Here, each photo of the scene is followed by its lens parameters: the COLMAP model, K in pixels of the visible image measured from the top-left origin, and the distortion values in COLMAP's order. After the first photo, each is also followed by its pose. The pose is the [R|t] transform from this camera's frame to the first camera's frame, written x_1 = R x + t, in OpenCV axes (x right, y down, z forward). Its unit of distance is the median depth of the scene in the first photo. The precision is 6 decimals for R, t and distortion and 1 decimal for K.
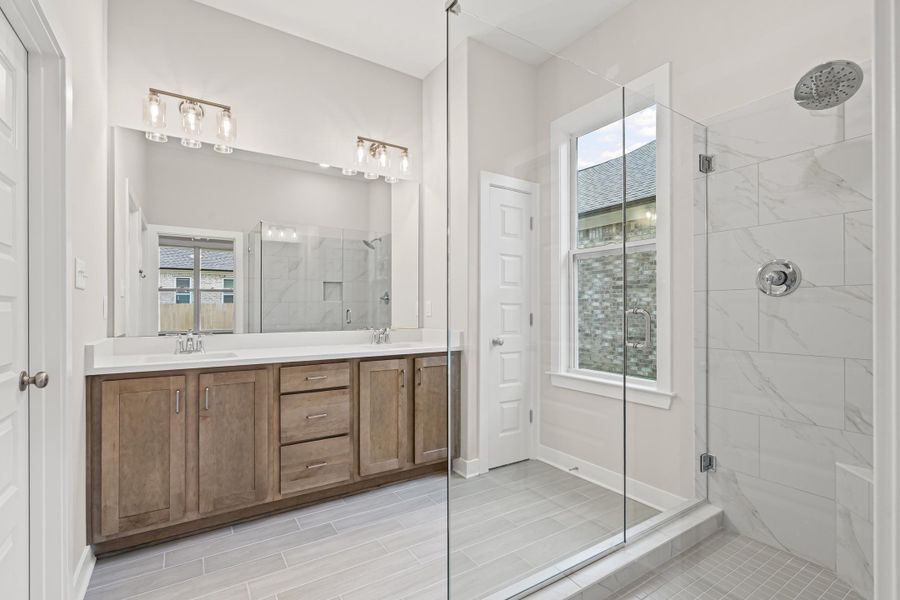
lens RADIAL K [[412.3, 0, 451.1], [0, 412.3, 304.6], [0, 0, 1]] dist [-0.001945, -0.000387]
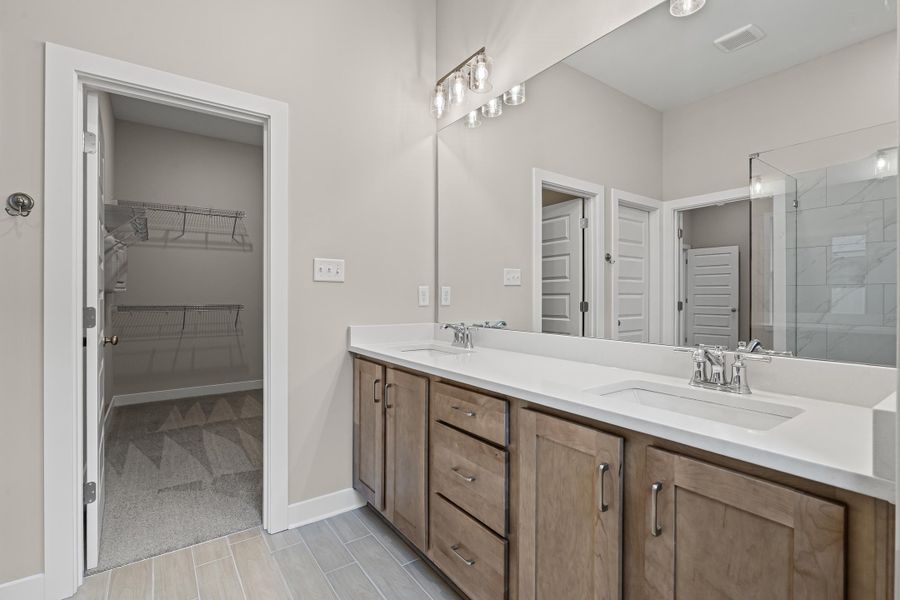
lens RADIAL K [[412.3, 0, 450.2], [0, 412.3, 298.5], [0, 0, 1]] dist [-0.001945, -0.000387]
pose [[0.040035, 0.003399, -0.999192, 0.264270], [0.006506, 0.999972, 0.003663, 0.008241], [0.999177, -0.006647, 0.040012, 0.907501]]
